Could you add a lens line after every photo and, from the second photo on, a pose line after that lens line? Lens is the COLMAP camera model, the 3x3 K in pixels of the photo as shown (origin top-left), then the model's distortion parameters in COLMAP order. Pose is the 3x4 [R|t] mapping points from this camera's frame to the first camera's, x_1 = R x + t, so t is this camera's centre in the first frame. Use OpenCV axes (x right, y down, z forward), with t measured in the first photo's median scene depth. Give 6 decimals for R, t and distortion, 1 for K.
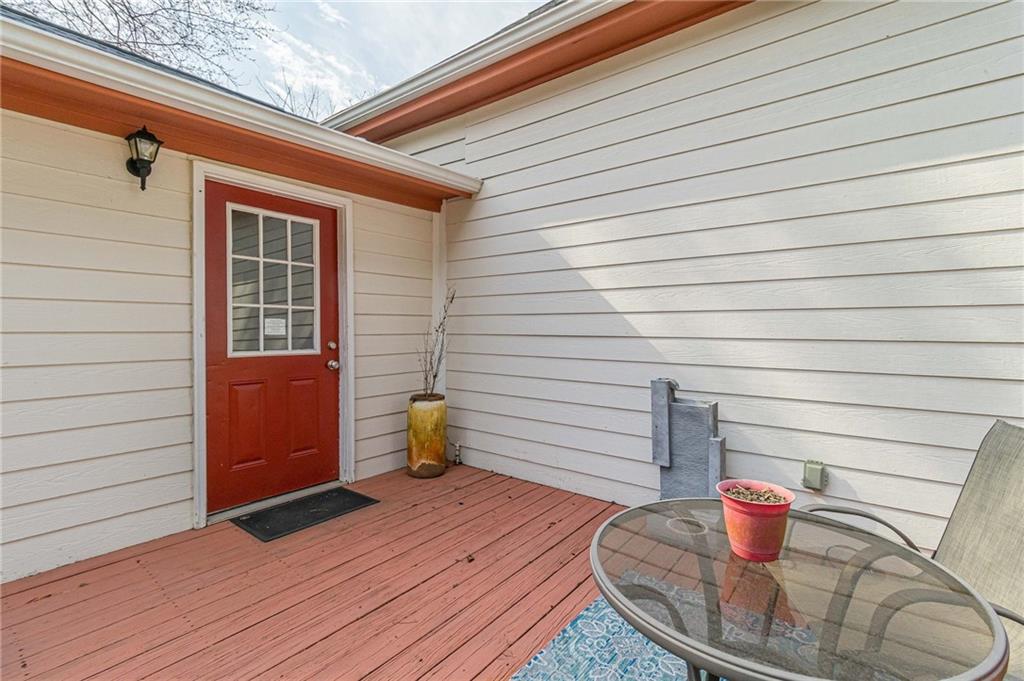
lens RADIAL K [[474.9, 0, 513.6], [0, 474.9, 330.4], [0, 0, 1]] dist [0.009145, -0.001711]
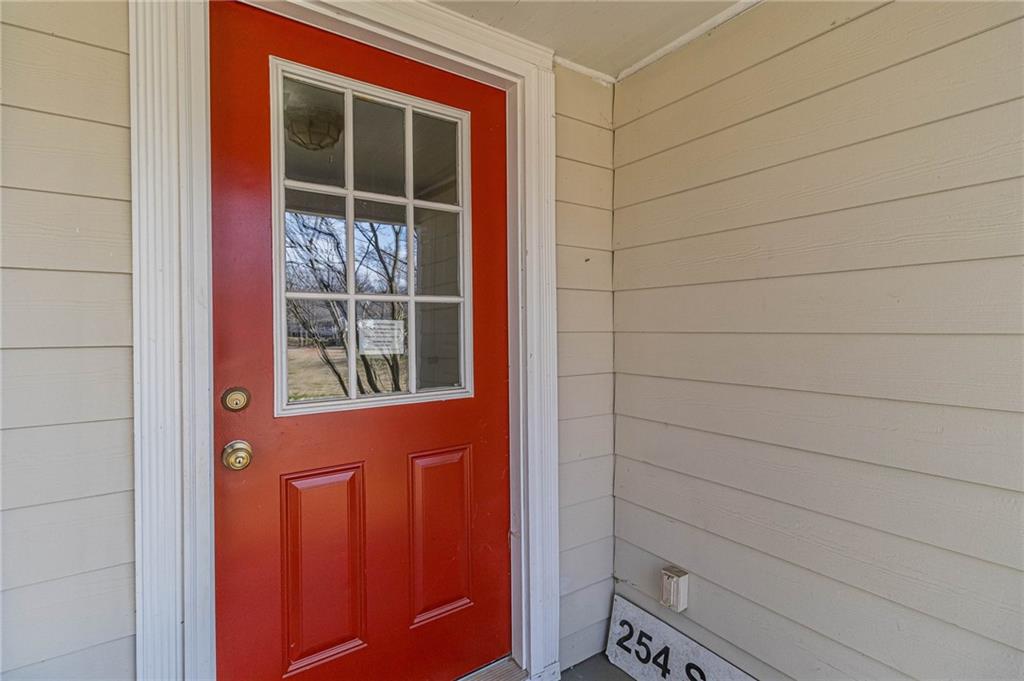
lens RADIAL K [[474.9, 0, 513.4], [0, 474.9, 339.3], [0, 0, 1]] dist [0.009145, -0.001711]
pose [[0.954494, -0.001404, -0.298225, -0.223077], [0.006478, 0.999851, 0.016028, -0.015604], [0.298158, -0.017230, 0.954361, 0.550643]]
